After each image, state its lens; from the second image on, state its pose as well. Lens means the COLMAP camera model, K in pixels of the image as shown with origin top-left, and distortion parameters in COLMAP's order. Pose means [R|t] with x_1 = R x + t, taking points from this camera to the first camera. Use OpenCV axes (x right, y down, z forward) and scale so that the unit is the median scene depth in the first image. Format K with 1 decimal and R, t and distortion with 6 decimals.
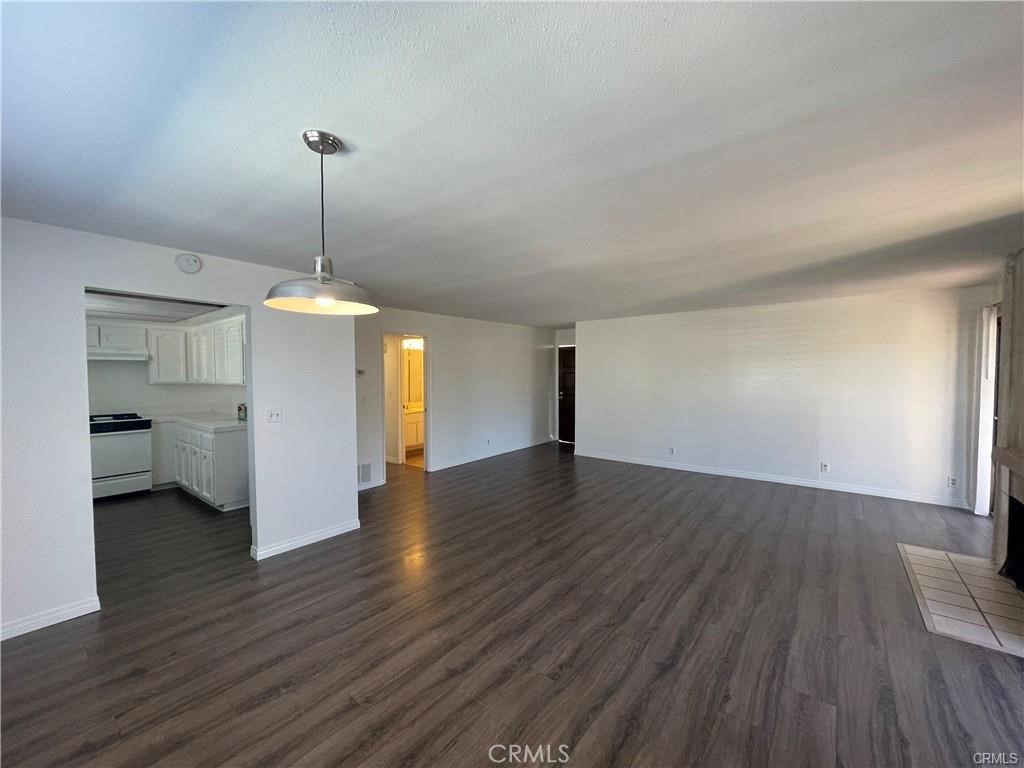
lens RADIAL K [[413.1, 0, 512.1], [0, 413.1, 385.0], [0, 0, 1]] dist [-0.001170, -0.000686]
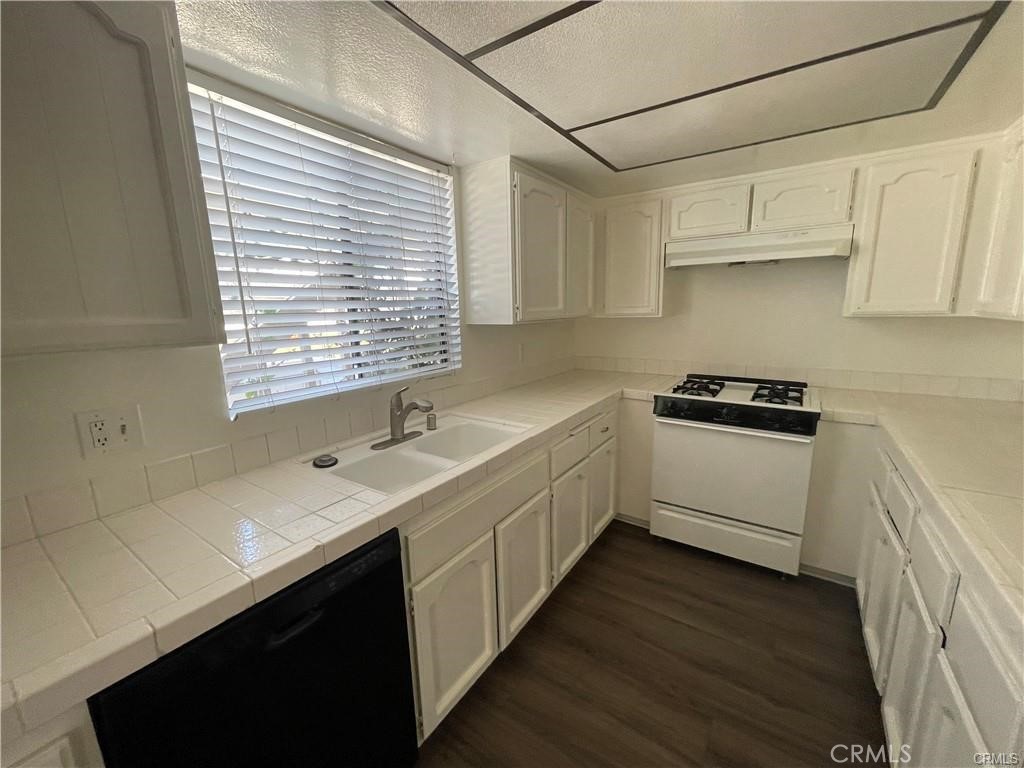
lens RADIAL K [[413.1, 0, 511.0], [0, 413.1, 382.1], [0, 0, 1]] dist [-0.001170, -0.000686]
pose [[0.060556, 0.188845, -0.980138, -0.498305], [-0.006808, 0.981995, 0.188782, -0.013679], [0.998142, -0.004759, 0.060752, 0.659479]]
